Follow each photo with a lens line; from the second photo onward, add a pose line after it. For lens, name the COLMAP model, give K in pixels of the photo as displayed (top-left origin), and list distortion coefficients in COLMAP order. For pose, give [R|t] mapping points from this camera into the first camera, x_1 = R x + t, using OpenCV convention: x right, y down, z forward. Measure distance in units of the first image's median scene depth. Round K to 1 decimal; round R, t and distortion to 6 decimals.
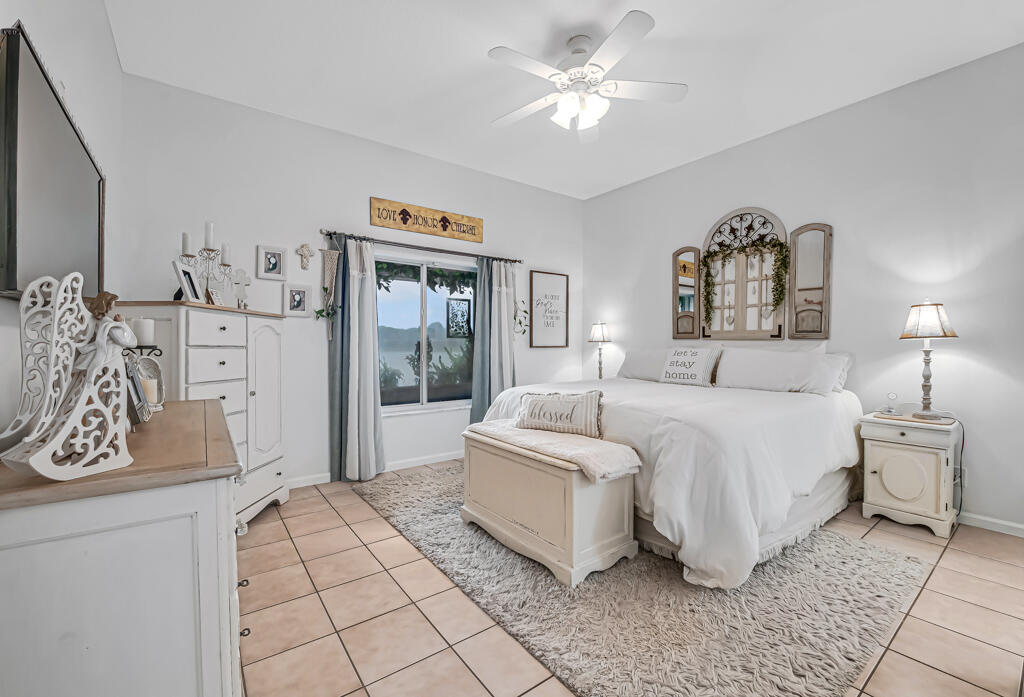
lens RADIAL K [[421.4, 0, 512.0], [0, 421.4, 348.5], [0, 0, 1]] dist [-0.000492, 0.000007]
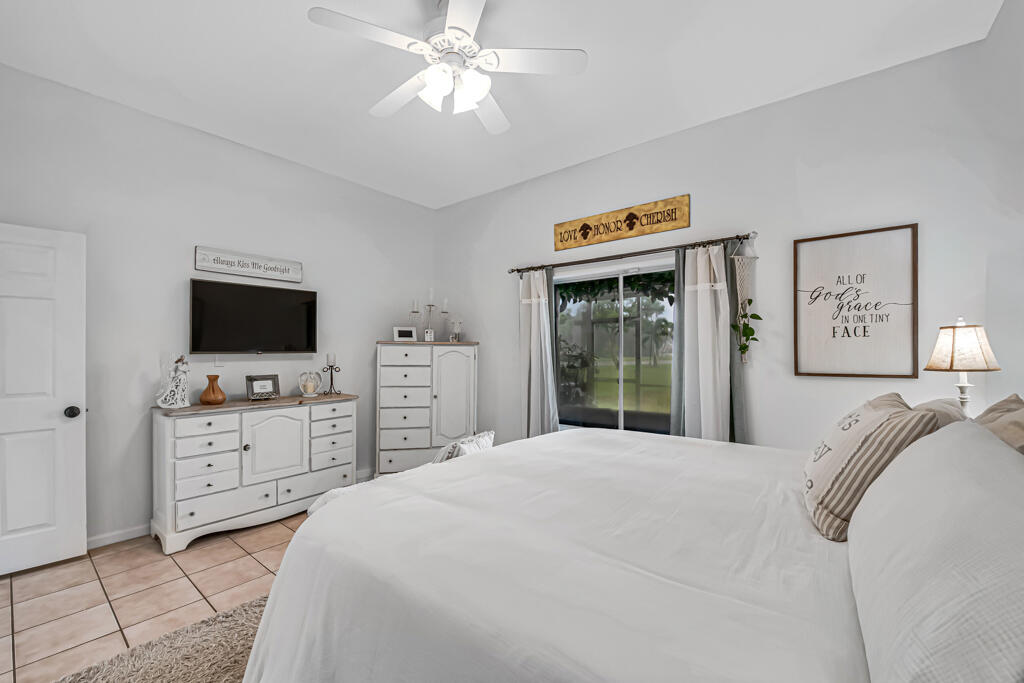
lens RADIAL K [[420.6, 0, 496.9], [0, 420.6, 347.7], [0, 0, 1]] dist [-0.011861, -0.000235]
pose [[0.237895, -0.007723, -0.971260, 0.584672], [-0.006716, 0.999931, -0.009595, -0.036204], [0.971268, 0.008806, 0.237827, 0.547029]]
